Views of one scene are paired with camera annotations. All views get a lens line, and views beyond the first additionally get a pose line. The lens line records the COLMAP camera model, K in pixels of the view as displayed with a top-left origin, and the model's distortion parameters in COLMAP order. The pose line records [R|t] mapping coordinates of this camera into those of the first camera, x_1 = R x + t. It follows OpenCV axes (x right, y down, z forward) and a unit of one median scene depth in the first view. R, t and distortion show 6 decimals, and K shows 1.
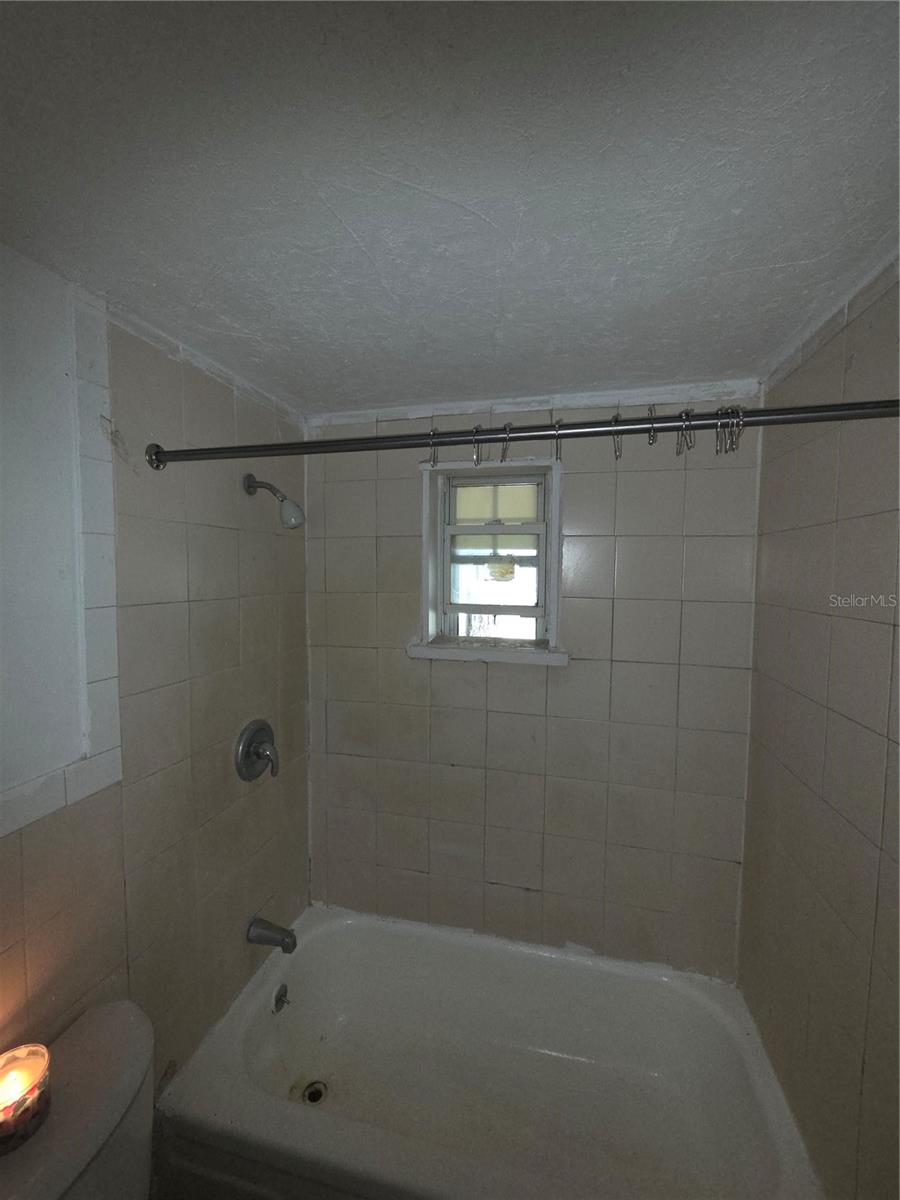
lens RADIAL K [[490.5, 0, 444.9], [0, 490.5, 595.0], [0, 0, 1]] dist [0.009233, -0.003114]
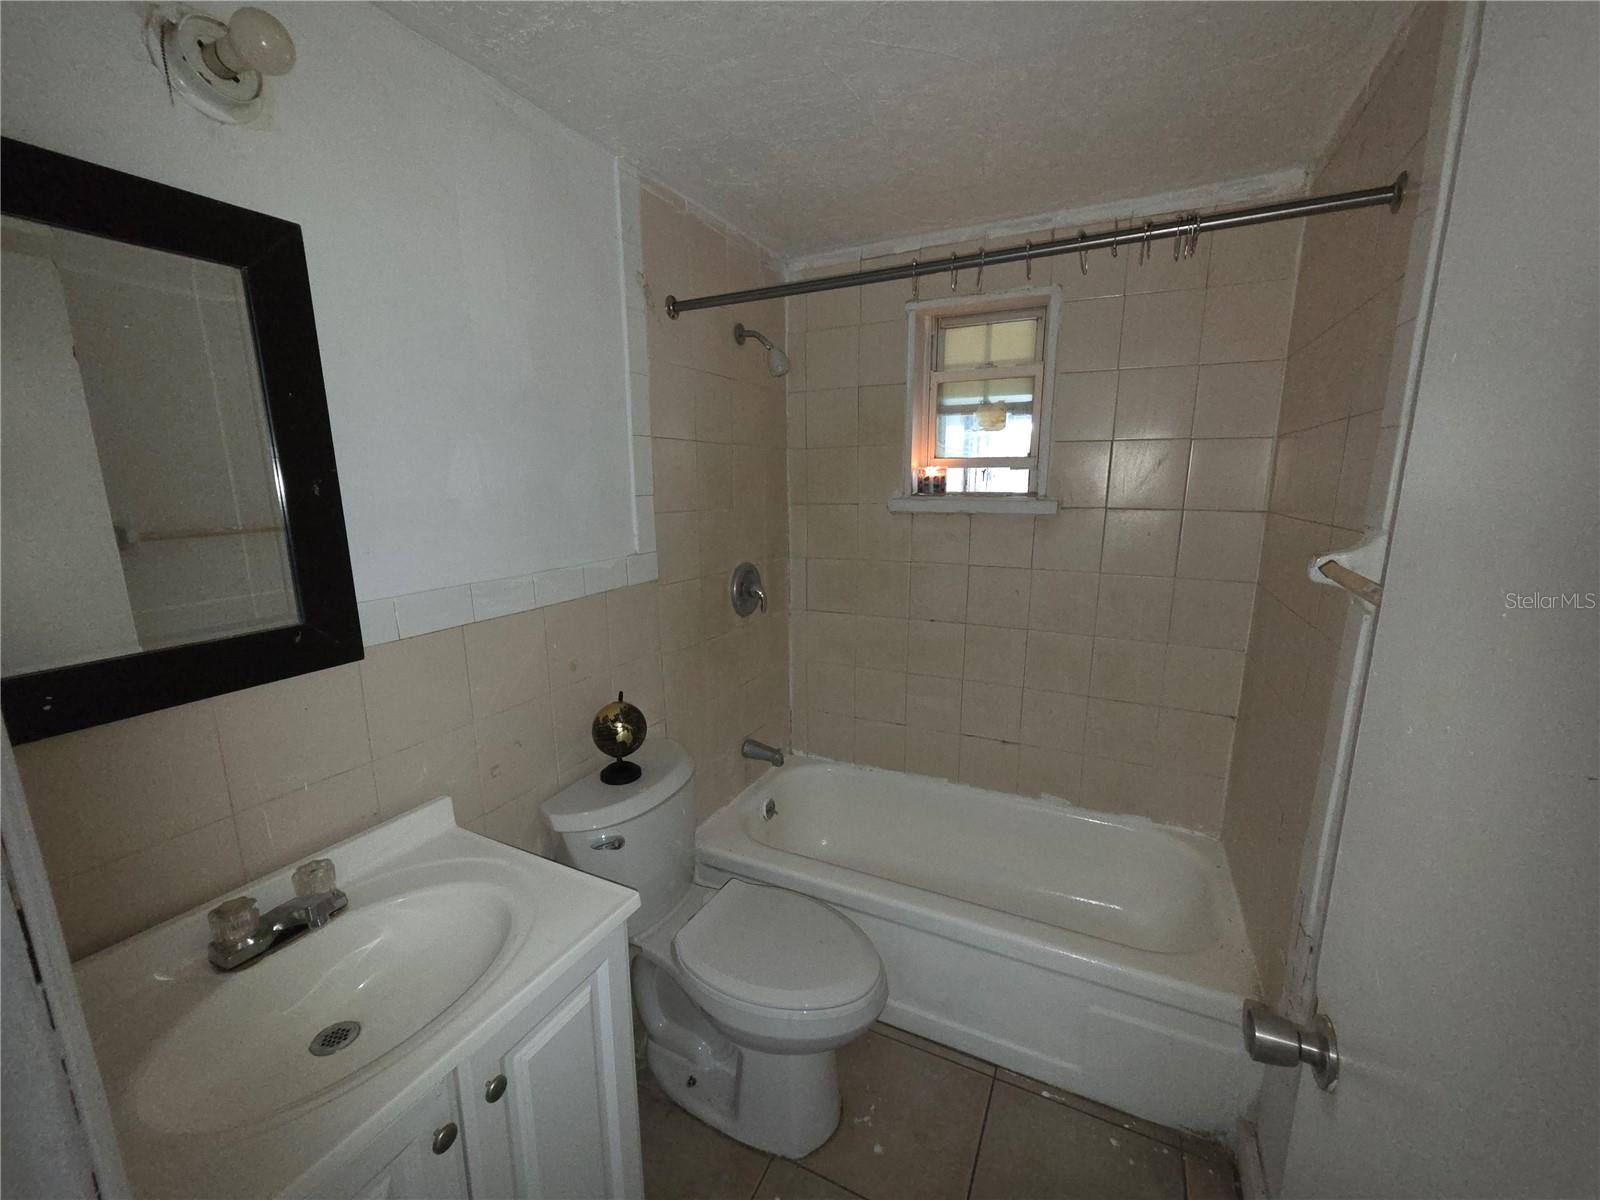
lens RADIAL K [[654.0, 0, 795.4], [0, 654.0, 606.3], [0, 0, 1]] dist [0.009233, -0.003114]
pose [[0.976490, 0.028974, -0.213608, 0.030314], [0.001443, 0.990025, 0.140884, 0.141148], [0.215559, -0.137881, 0.966707, -0.371980]]
